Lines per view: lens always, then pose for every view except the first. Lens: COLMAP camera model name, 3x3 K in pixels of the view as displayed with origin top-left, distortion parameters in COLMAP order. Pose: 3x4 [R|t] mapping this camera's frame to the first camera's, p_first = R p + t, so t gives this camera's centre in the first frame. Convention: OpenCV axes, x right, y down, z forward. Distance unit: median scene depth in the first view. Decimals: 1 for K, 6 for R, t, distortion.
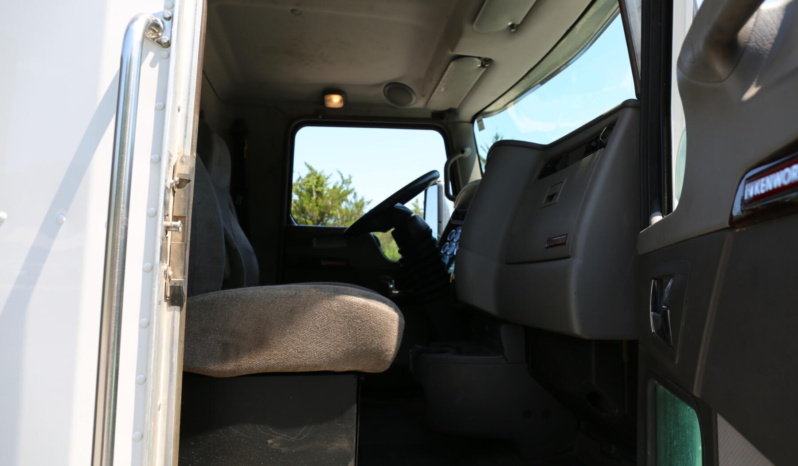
lens RADIAL K [[535.7, 0, 399.3], [0, 535.7, 235.6], [0, 0, 1]] dist [-0.087697, 0.061230]
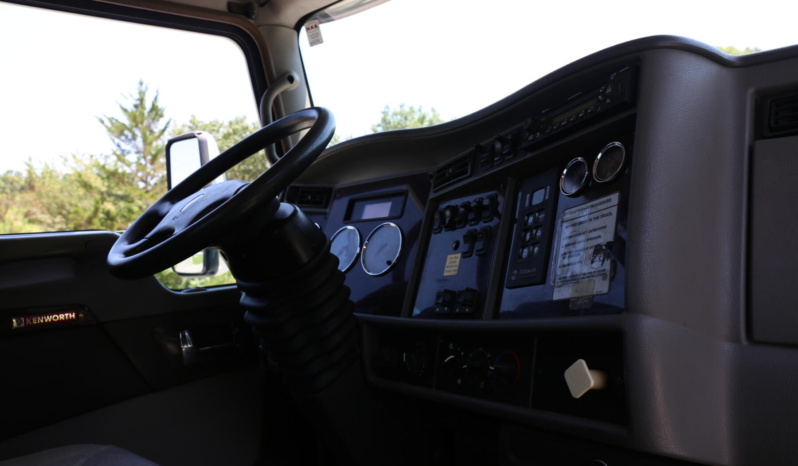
lens RADIAL K [[535.7, 0, 401.5], [0, 535.7, 231.9], [0, 0, 1]] dist [-0.087697, 0.061230]
pose [[0.794633, -0.095053, 0.599603, -0.331696], [0.047810, 0.994397, 0.094278, -0.109160], [-0.605205, -0.046249, 0.794725, 1.161761]]
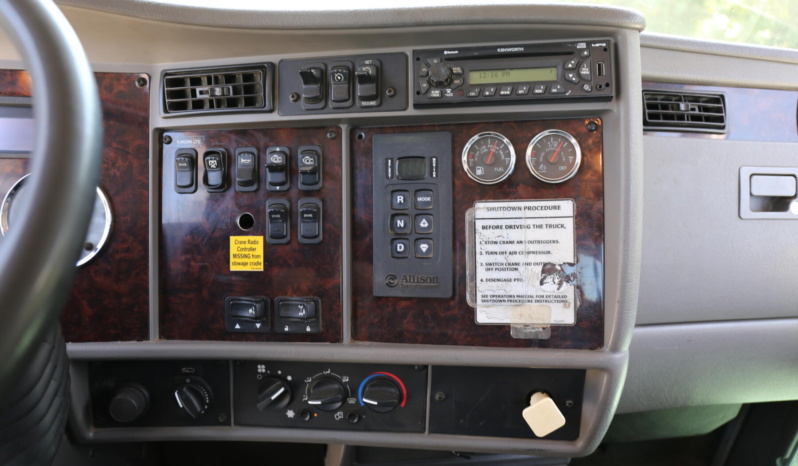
lens RADIAL K [[535.7, 0, 397.9], [0, 535.7, 233.6], [0, 0, 1]] dist [-0.087697, 0.061230]
pose [[-0.002125, -0.434448, 0.900694, -0.240570], [-0.140471, 0.891895, 0.429873, -0.255811], [-0.990083, -0.125608, -0.062922, 1.698196]]
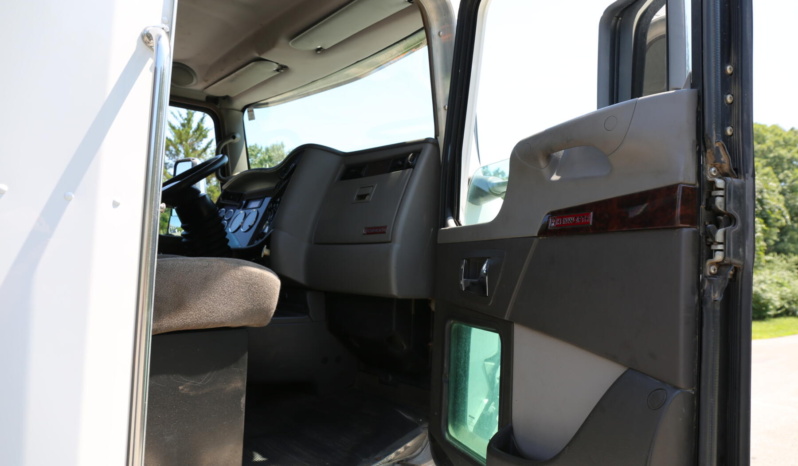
lens RADIAL K [[535.7, 0, 396.4], [0, 535.7, 232.8], [0, 0, 1]] dist [-0.087697, 0.061230]
pose [[0.832414, 0.045100, 0.552316, -0.466757], [-0.066733, 0.997588, 0.019117, -0.013965], [-0.550121, -0.052770, 0.833416, -0.223220]]
